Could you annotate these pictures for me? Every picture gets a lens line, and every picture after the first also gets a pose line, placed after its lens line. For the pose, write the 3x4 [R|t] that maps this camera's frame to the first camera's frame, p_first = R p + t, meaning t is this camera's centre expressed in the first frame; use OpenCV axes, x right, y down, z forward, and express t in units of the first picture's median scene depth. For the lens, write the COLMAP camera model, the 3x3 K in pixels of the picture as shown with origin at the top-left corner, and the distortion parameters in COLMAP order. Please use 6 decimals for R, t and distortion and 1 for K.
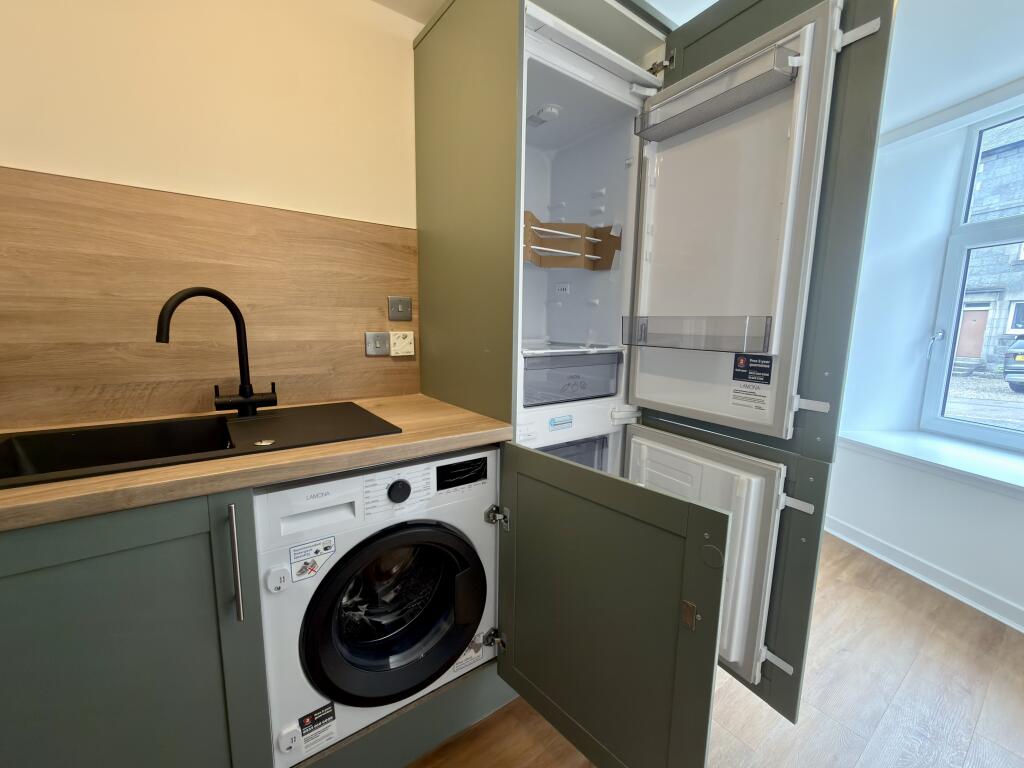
lens RADIAL K [[420.1, 0, 511.7], [0, 420.1, 388.5], [0, 0, 1]] dist [-0.001453, 0.000208]
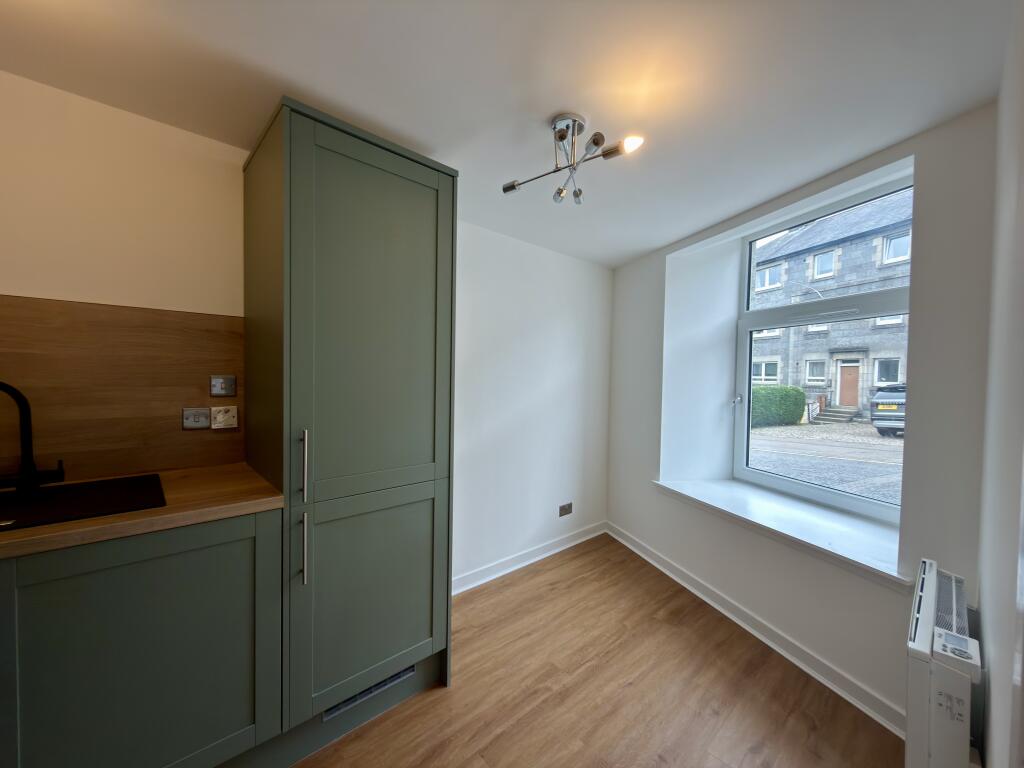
lens RADIAL K [[405.6, 0, 511.8], [0, 405.6, 387.9], [0, 0, 1]] dist [0.001014, 0.000156]
pose [[0.993711, -0.000627, 0.111971, 0.233908], [0.013860, 0.992983, -0.117446, -0.030008], [-0.111111, 0.118260, 0.986747, -0.092026]]
